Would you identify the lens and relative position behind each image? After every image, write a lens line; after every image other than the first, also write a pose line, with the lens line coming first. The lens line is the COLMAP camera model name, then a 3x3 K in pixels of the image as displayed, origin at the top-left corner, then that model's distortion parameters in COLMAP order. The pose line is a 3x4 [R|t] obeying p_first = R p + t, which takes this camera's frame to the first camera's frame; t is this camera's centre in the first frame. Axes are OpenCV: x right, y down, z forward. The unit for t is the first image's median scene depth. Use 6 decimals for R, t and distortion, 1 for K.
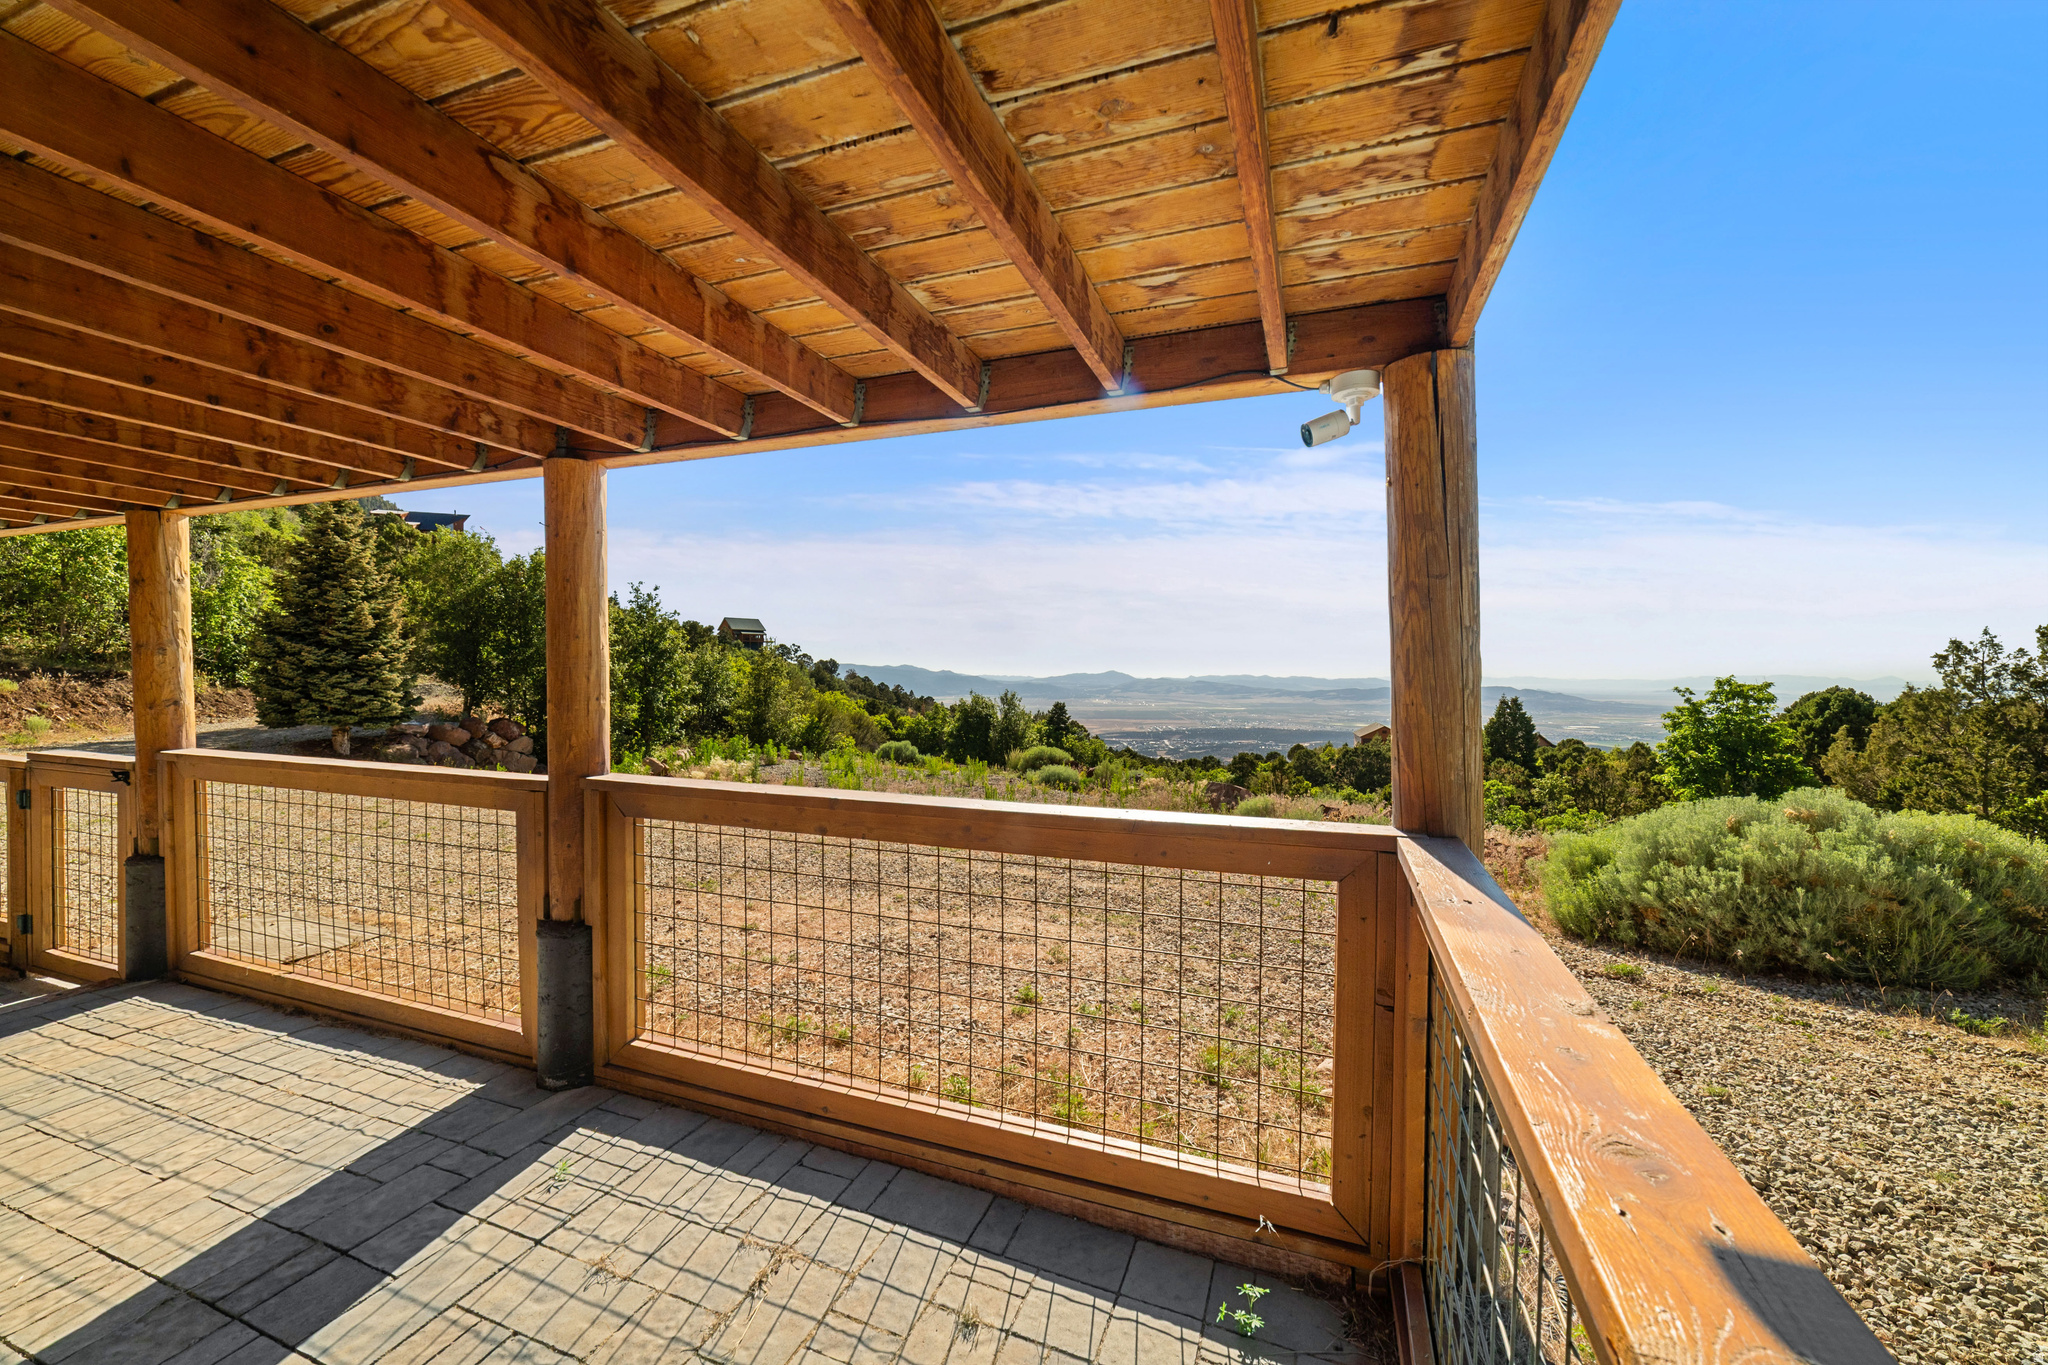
lens RADIAL K [[784.4, 0, 1031.7], [0, 784.4, 690.9], [0, 0, 1]] dist [-0.000413, 0.000131]
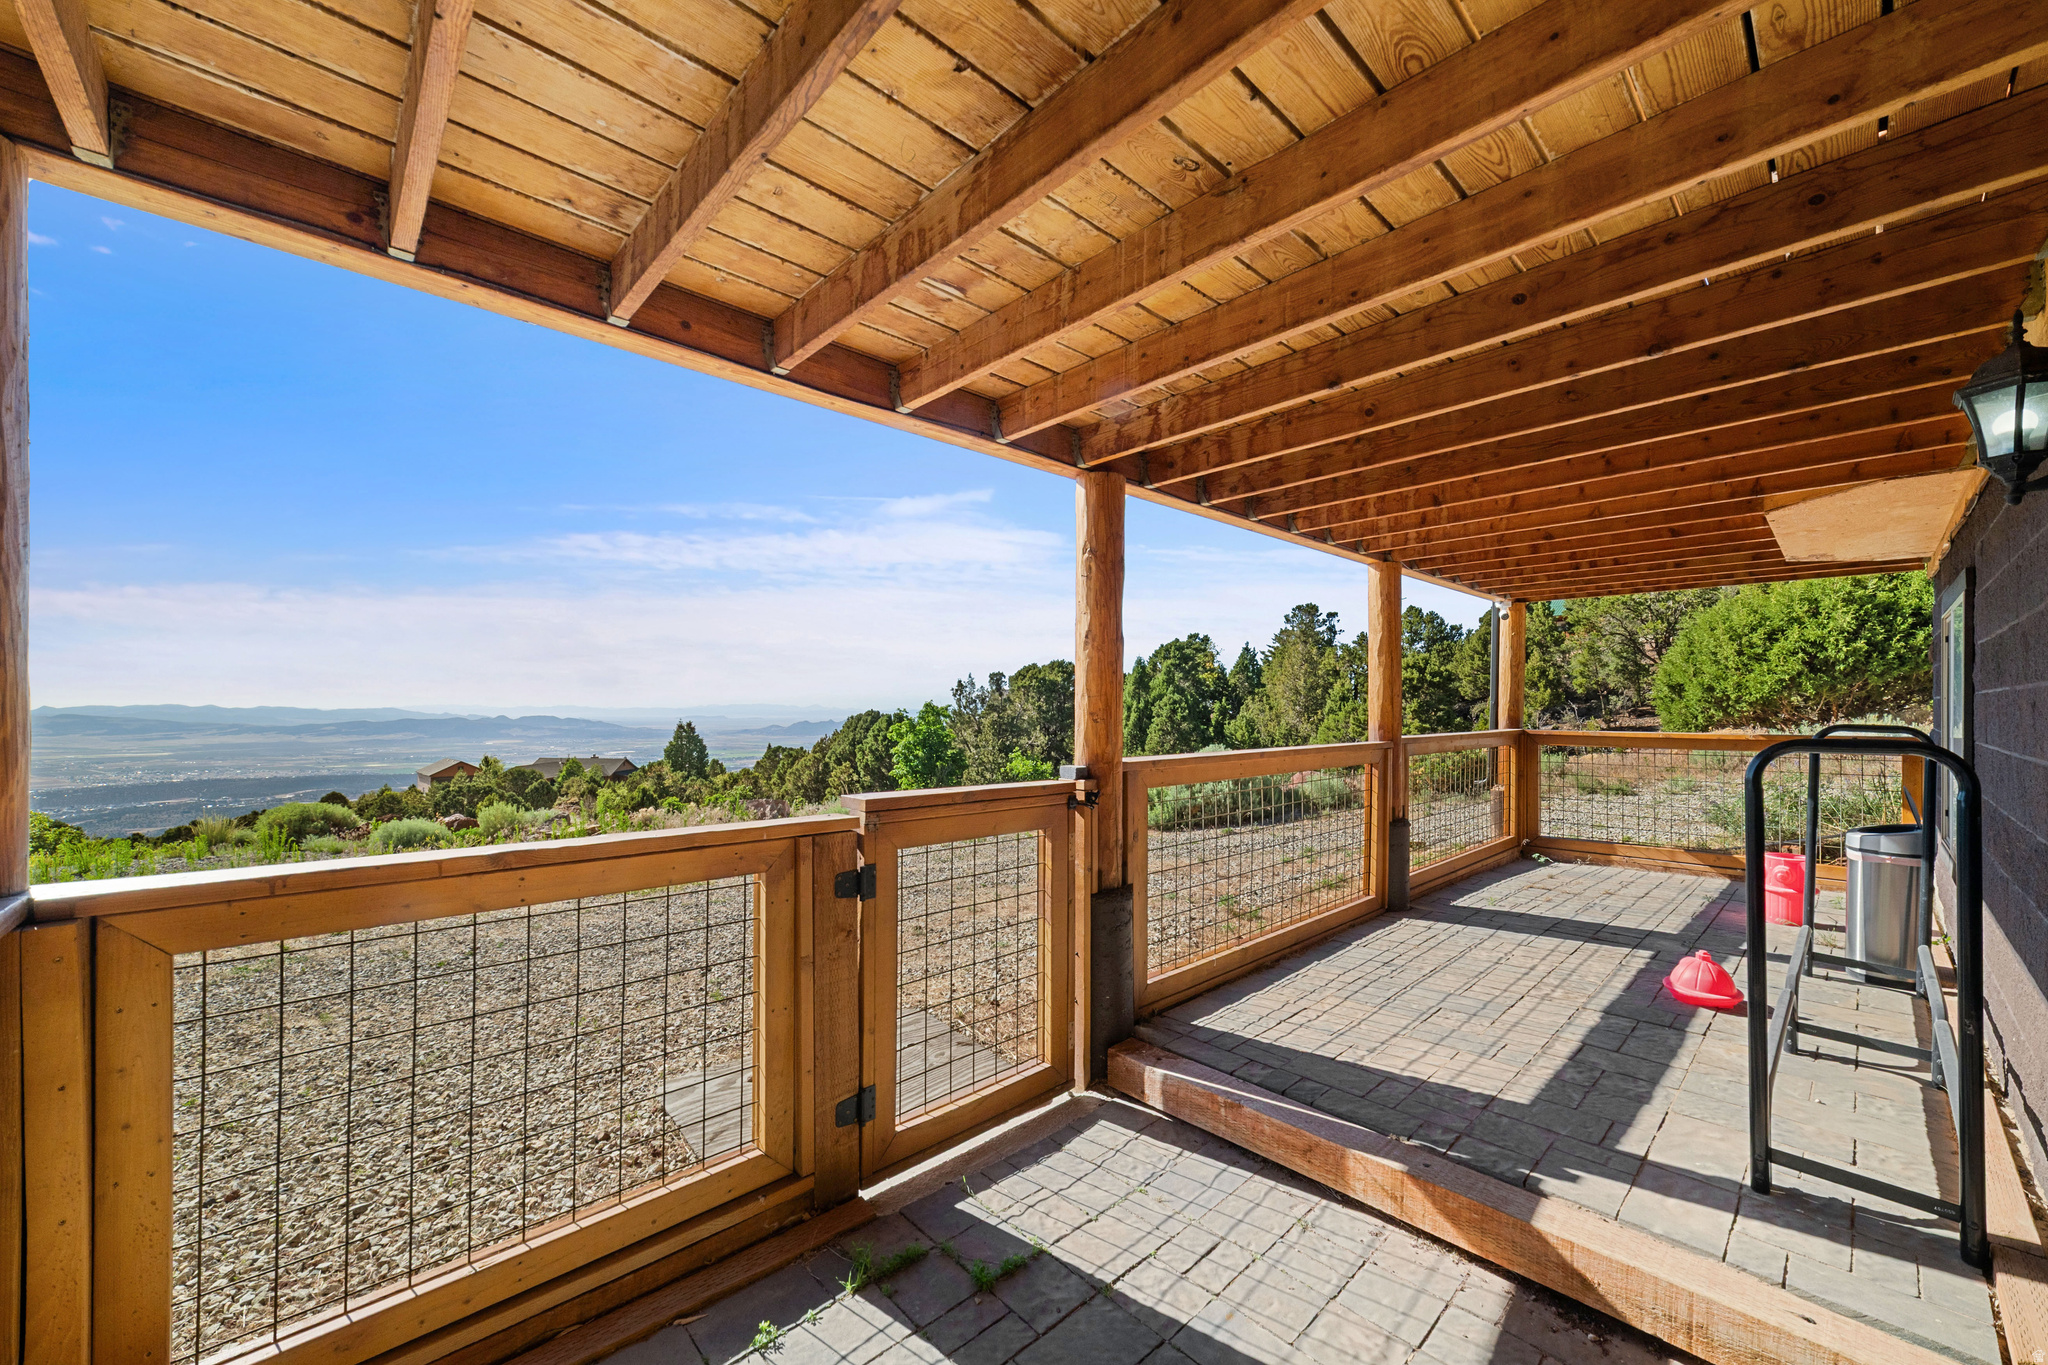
lens RADIAL K [[784.4, 0, 1031.7], [0, 784.4, 690.9], [0, 0, 1]] dist [-0.000413, 0.000131]
pose [[0.440830, 0.011635, 0.897515, -0.298487], [0.021854, 0.999480, -0.023691, 0.002289], [-0.897325, 0.030058, 0.440346, 0.108695]]
